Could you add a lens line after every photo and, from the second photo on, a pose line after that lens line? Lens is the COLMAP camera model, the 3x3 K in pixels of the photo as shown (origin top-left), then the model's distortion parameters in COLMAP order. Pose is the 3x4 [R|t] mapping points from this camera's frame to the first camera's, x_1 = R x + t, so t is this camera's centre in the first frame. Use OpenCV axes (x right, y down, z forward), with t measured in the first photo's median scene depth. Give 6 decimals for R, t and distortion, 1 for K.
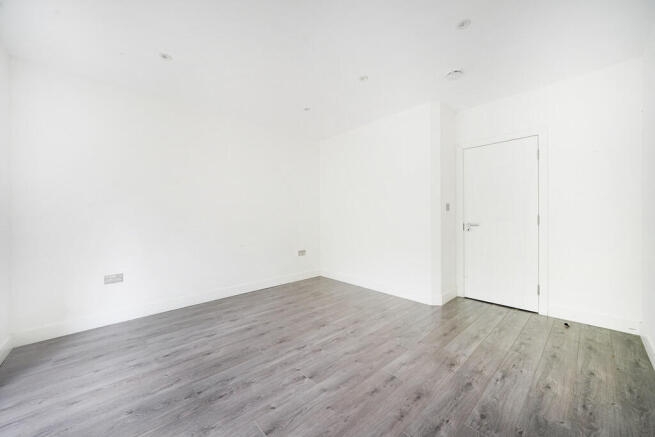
lens RADIAL K [[253.4, 0, 326.4], [0, 253.4, 217.1], [0, 0, 1]] dist [0.003765, 0.000443]
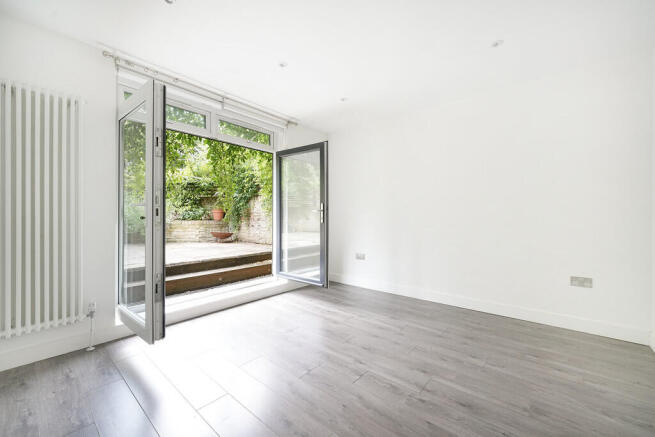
lens RADIAL K [[253.4, 0, 326.7], [0, 253.4, 216.9], [0, 0, 1]] dist [0.003765, 0.000443]
pose [[0.154778, 0.002002, -0.987947, 0.635473], [-0.026871, 0.999637, -0.002184, 0.025433], [0.987584, 0.026885, 0.154775, 0.648698]]
